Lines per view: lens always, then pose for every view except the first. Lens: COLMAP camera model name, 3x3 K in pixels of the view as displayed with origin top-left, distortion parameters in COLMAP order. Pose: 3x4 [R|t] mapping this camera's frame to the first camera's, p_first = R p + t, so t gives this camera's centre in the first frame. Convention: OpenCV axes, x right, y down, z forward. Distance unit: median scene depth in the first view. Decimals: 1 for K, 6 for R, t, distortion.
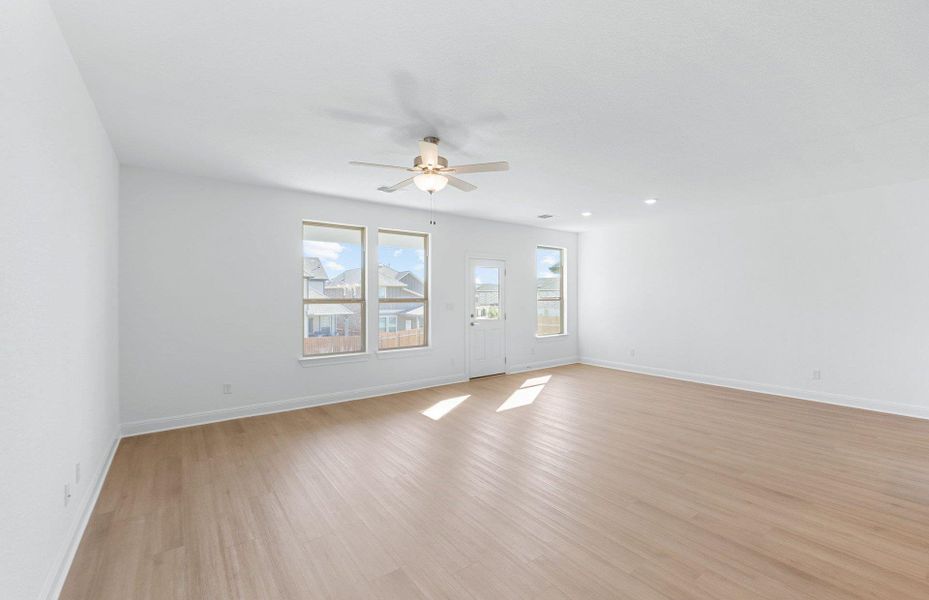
lens RADIAL K [[386.3, 0, 467.7], [0, 386.3, 294.4], [0, 0, 1]] dist [0.001376, 0.000074]
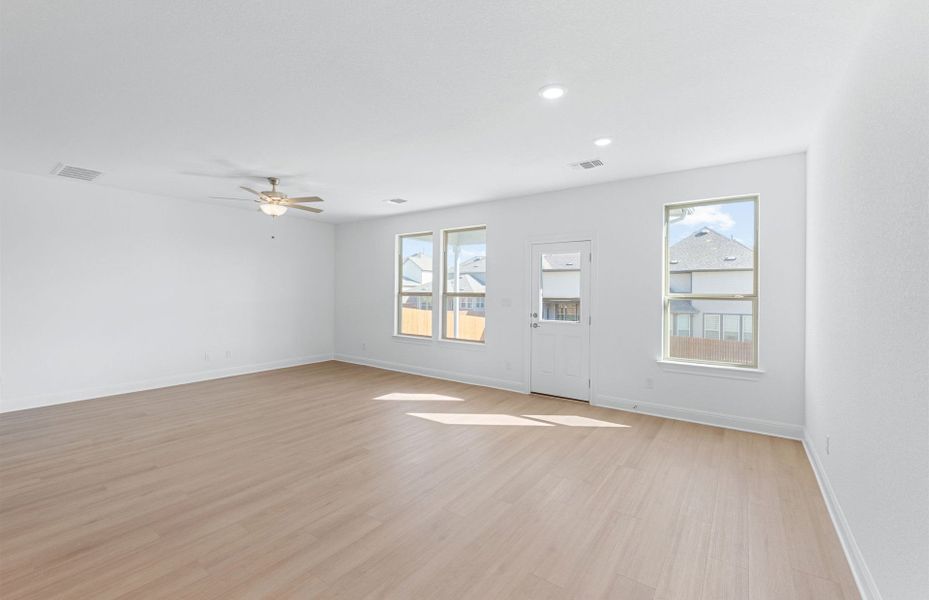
lens RADIAL K [[386.3, 0, 467.7], [0, 386.3, 294.4], [0, 0, 1]] dist [0.001376, 0.000074]
pose [[0.303238, 0.012707, -0.952830, 1.046884], [0.002357, 0.999898, 0.014085, 0.000596], [0.952912, -0.006517, 0.303177, 0.887903]]
